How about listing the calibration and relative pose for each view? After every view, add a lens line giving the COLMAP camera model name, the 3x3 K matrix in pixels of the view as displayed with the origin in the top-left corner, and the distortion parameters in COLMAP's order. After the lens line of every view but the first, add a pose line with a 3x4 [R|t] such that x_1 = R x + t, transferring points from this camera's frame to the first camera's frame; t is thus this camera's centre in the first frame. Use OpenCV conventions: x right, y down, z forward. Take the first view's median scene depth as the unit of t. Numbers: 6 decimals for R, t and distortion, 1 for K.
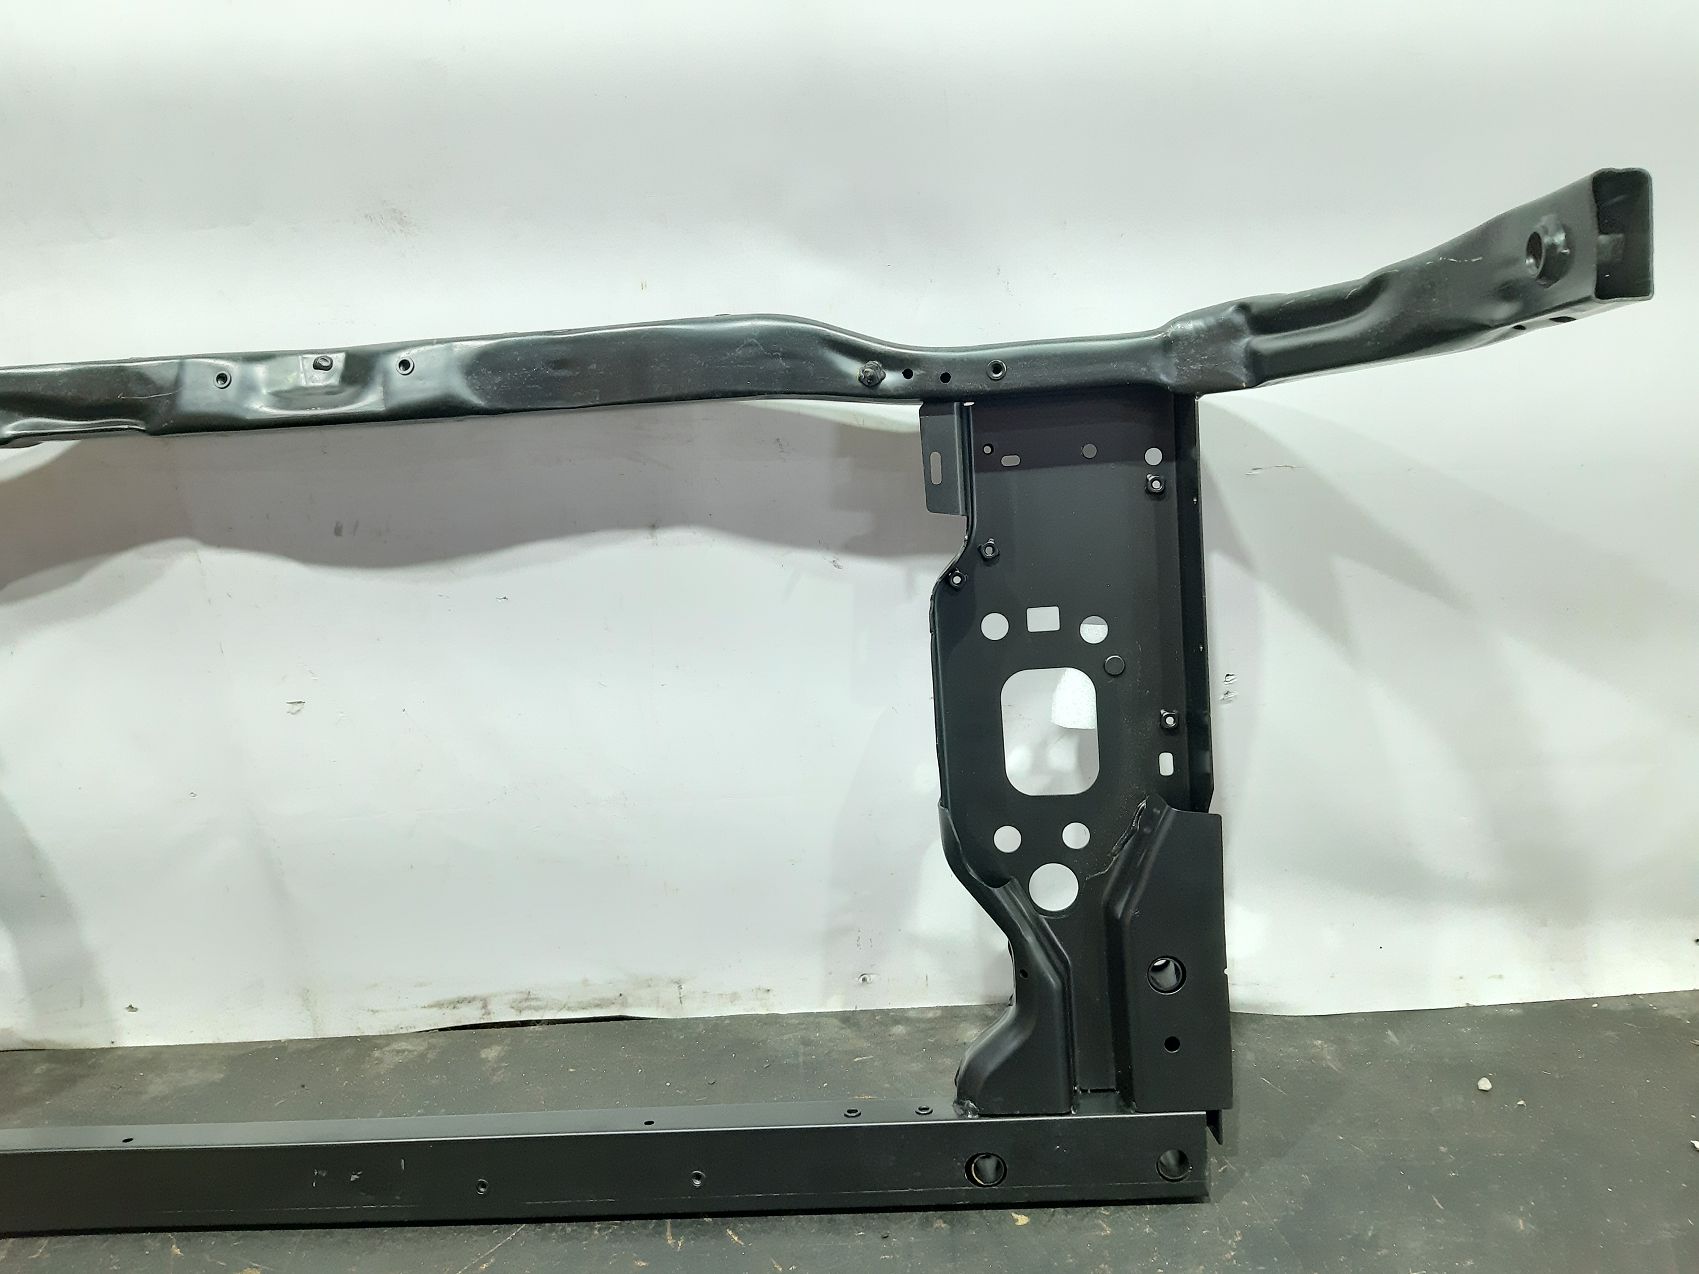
lens RADIAL K [[1346.5, 0, 864.5], [0, 1346.5, 632.3], [0, 0, 1]] dist [0.067931, -0.137513]
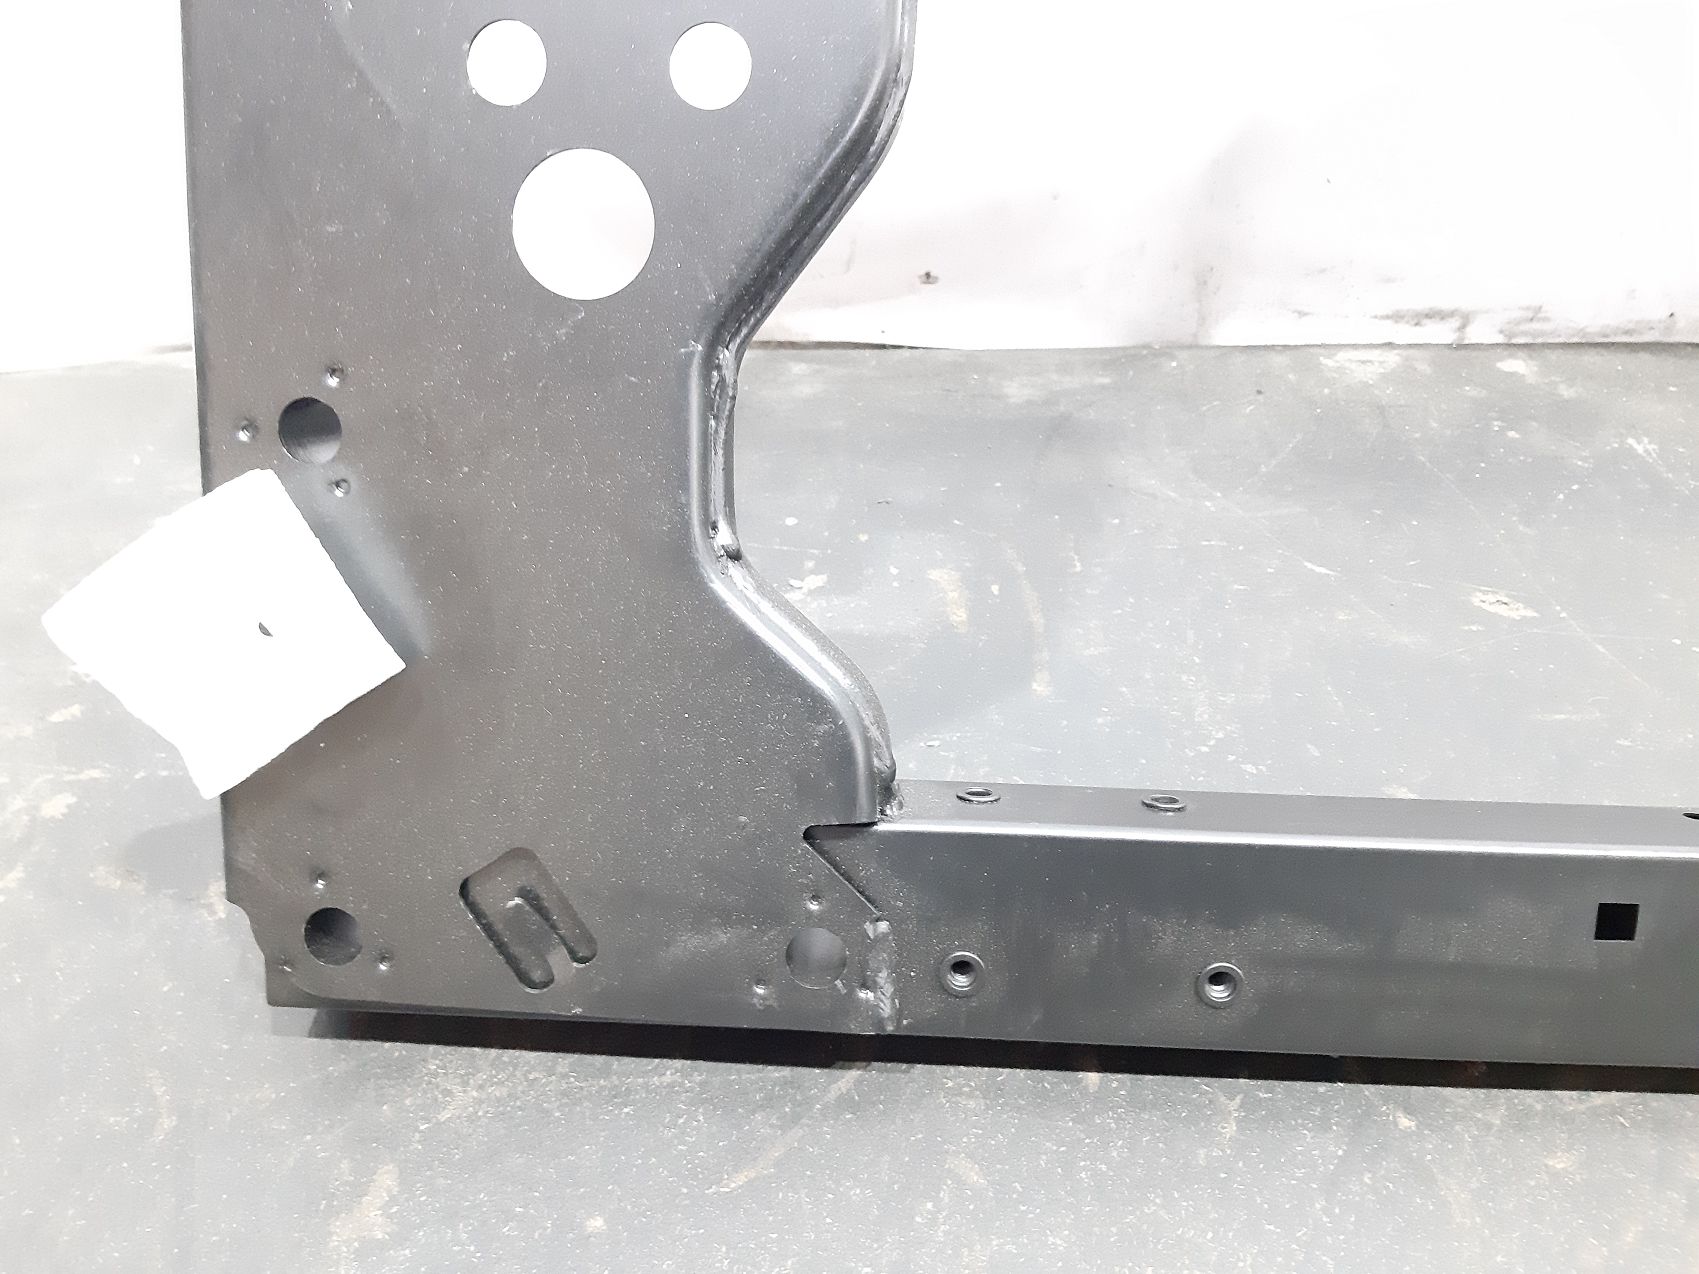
lens RADIAL K [[1346.5, 0, 851.6], [0, 1346.5, 637.2], [0, 0, 1]] dist [0.067931, -0.137513]
pose [[0.998252, 0.046761, 0.036144, -0.689768], [-0.054679, 0.962835, 0.264499, 0.313232], [-0.022432, -0.266013, 0.963708, 0.376354]]
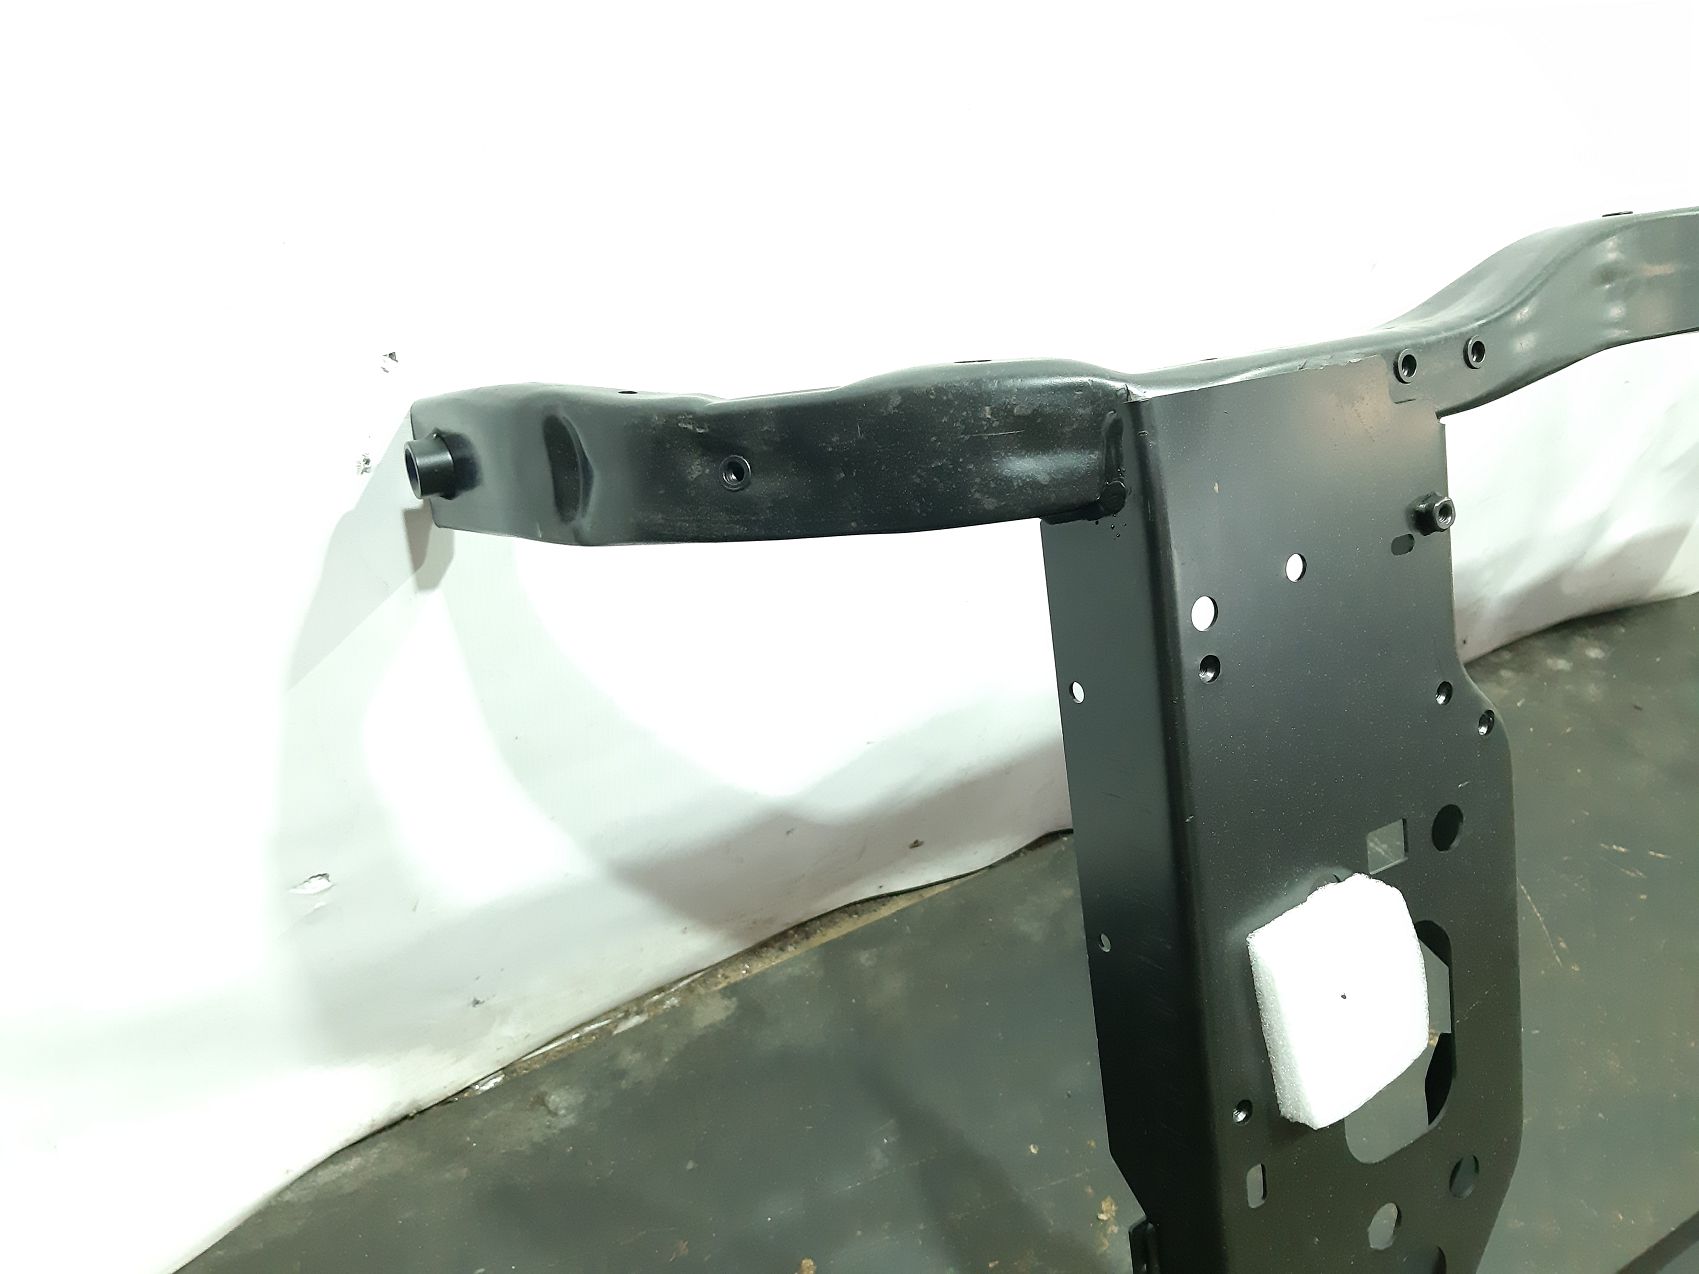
lens RADIAL K [[1346.5, 0, 862.7], [0, 1346.5, 625.2], [0, 0, 1]] dist [0.067931, -0.137513]
pose [[0.812155, -0.202093, 0.547323, -1.159048], [0.056276, 0.960854, 0.271279, -0.100059], [-0.580722, -0.189519, 0.791735, 0.457102]]
